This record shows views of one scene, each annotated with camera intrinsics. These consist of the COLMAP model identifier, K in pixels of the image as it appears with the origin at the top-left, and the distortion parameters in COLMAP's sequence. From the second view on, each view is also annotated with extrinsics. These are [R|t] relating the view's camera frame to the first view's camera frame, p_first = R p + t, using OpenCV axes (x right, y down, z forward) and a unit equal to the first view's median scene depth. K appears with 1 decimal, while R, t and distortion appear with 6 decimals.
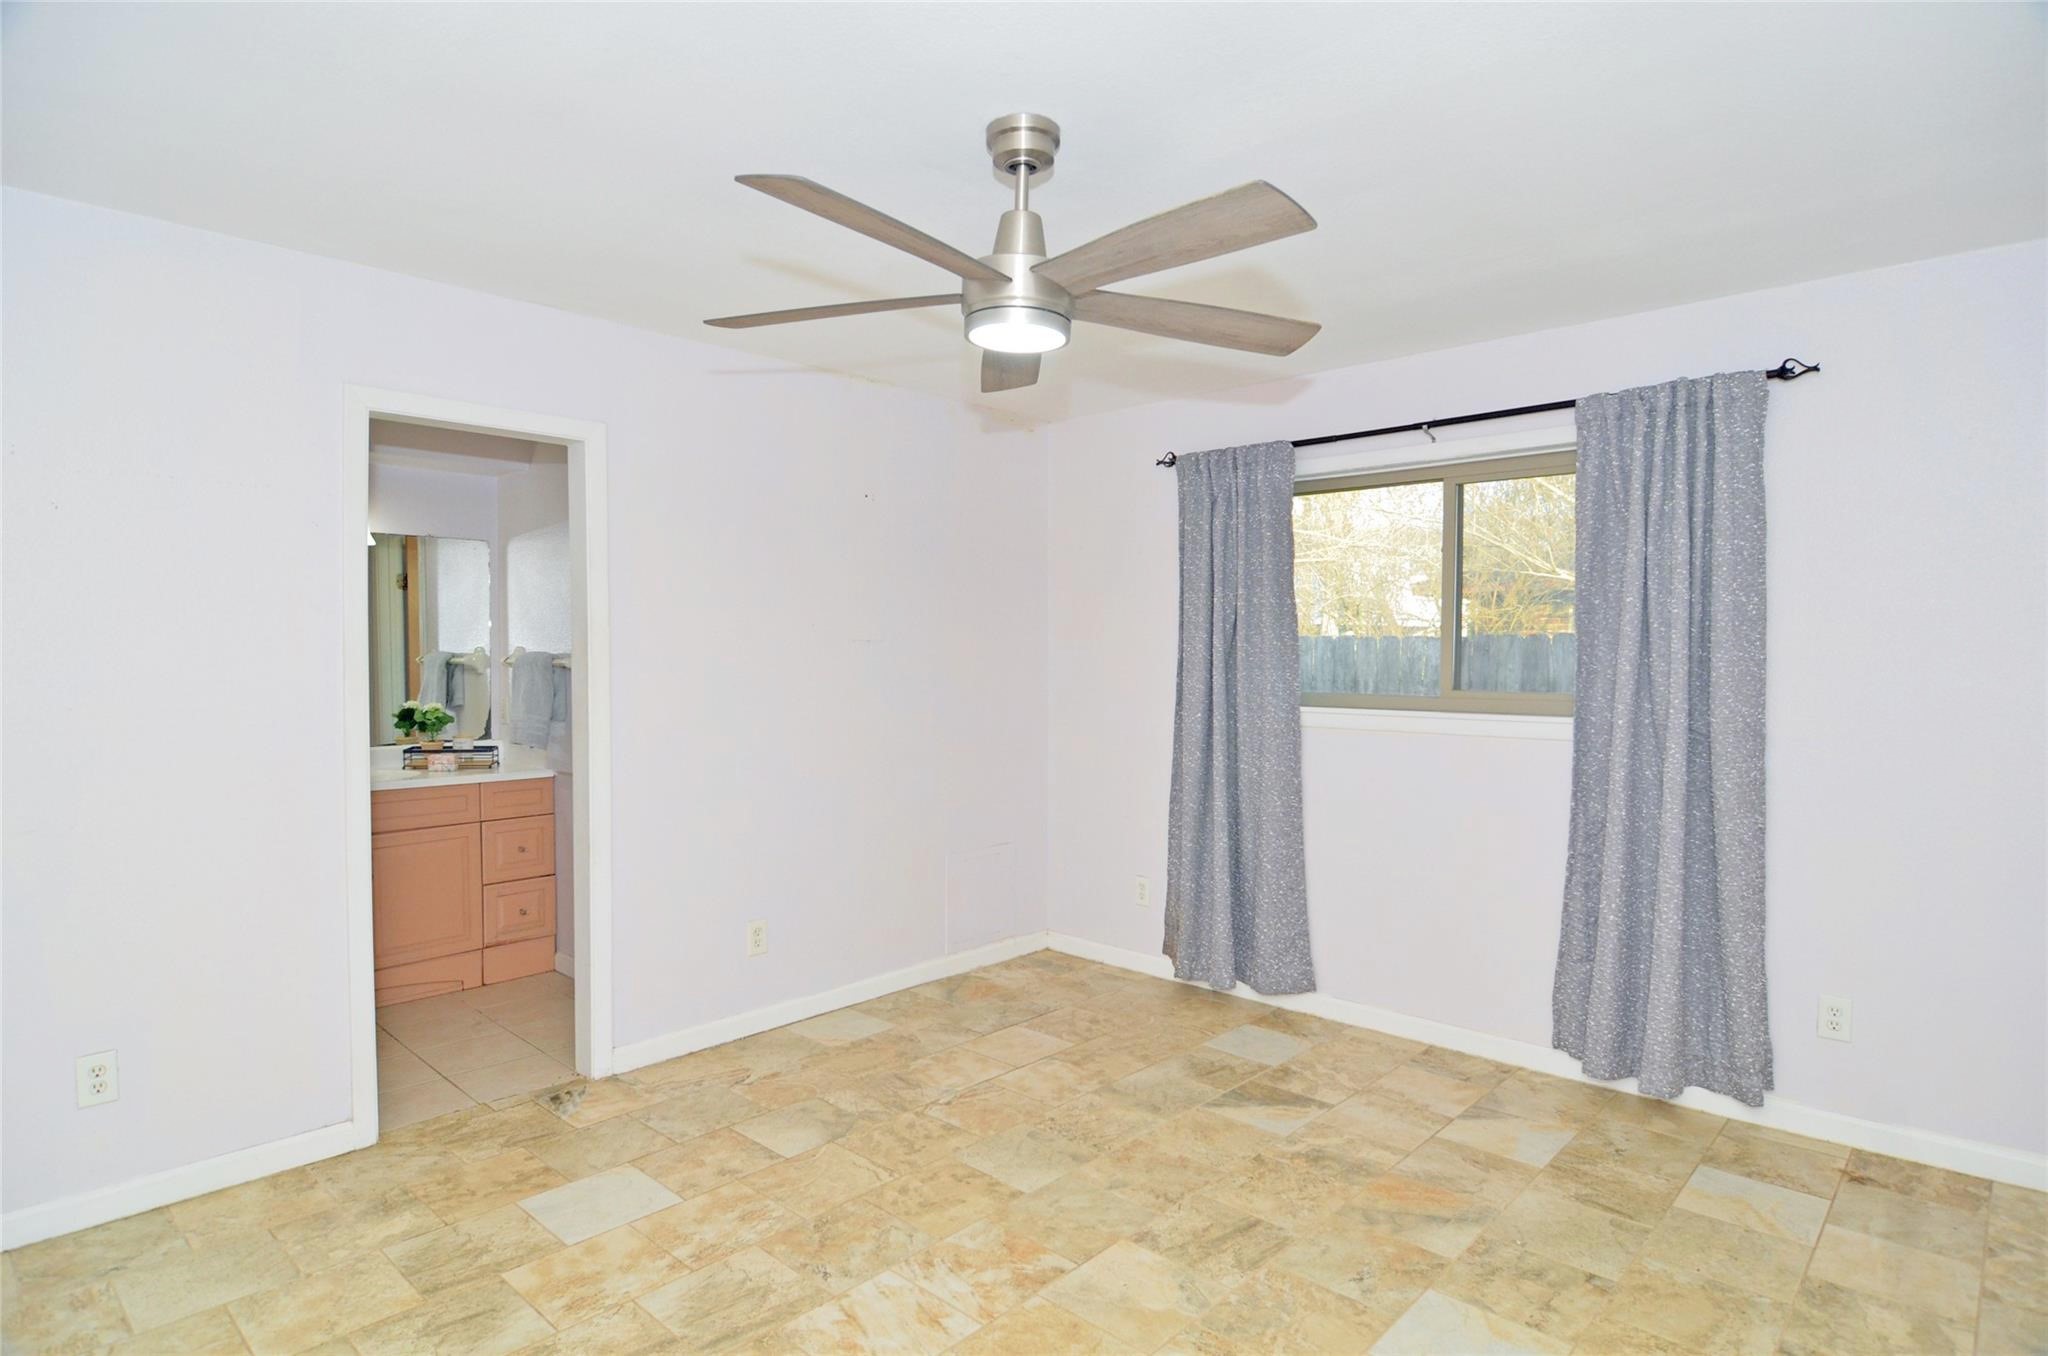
lens RADIAL K [[1093.2, 0, 1030.9], [0, 1093.2, 678.1], [0, 0, 1]] dist [-0.015140, -0.003441]
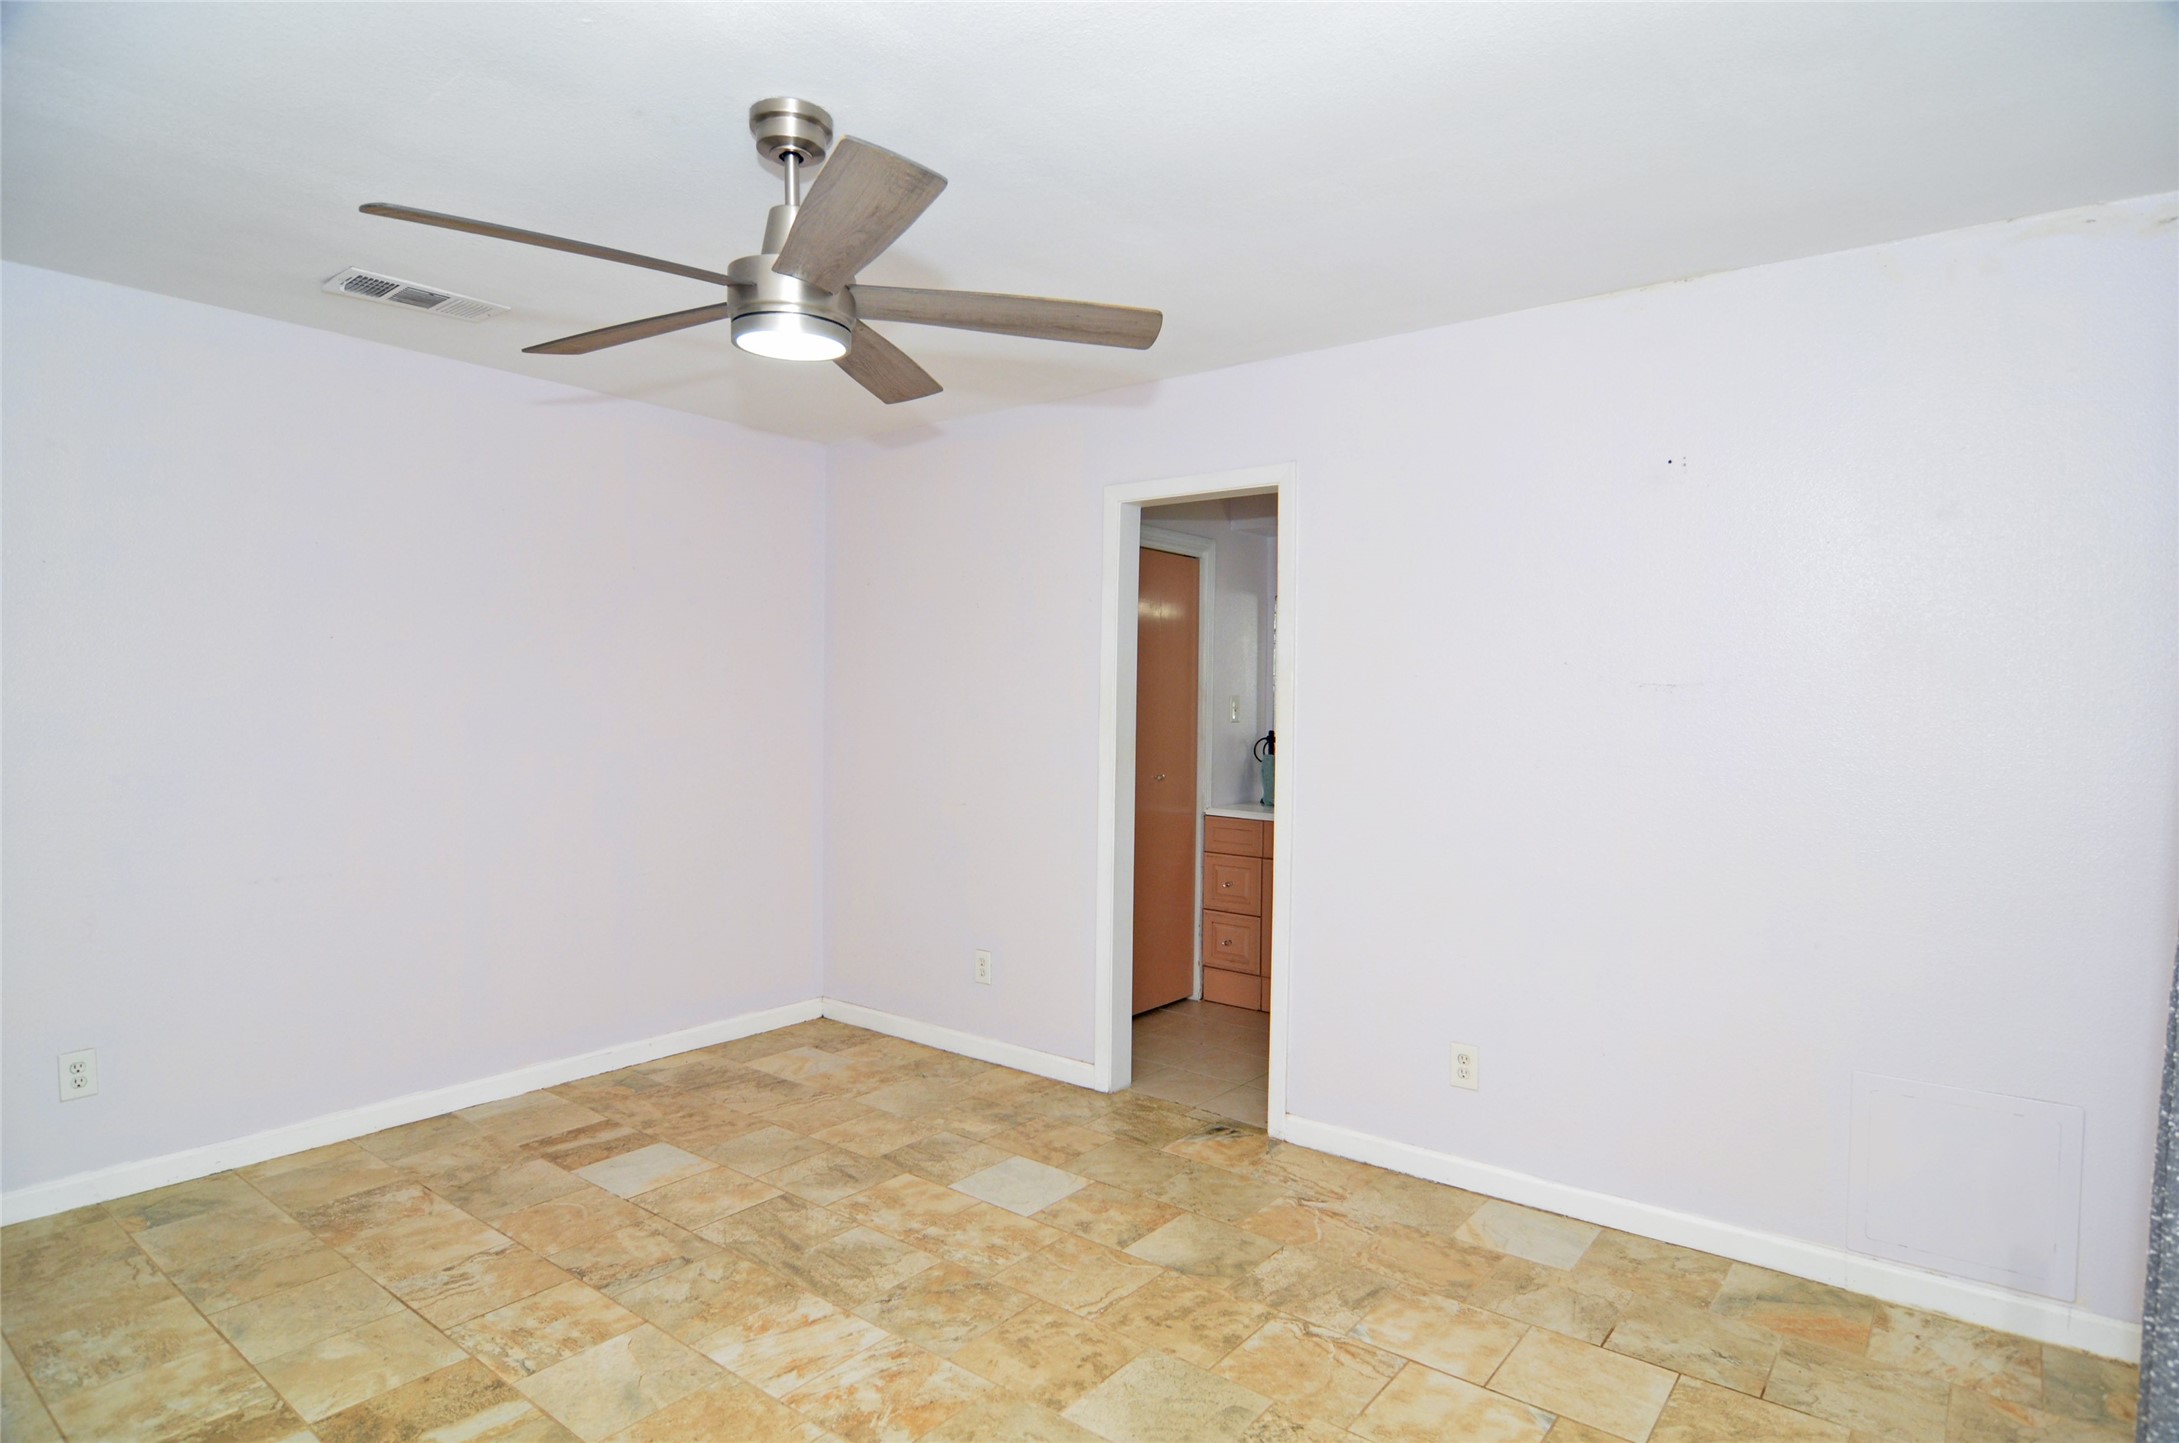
lens RADIAL K [[1163.1, 0, 1096.8], [0, 1163.1, 714.9], [0, 0, 1]] dist [-0.015140, -0.003441]
pose [[0.094753, 0.013493, -0.995409, 0.724351], [-0.038302, 0.999217, 0.009898, -0.015939], [0.994764, 0.037188, 0.095196, 0.858550]]
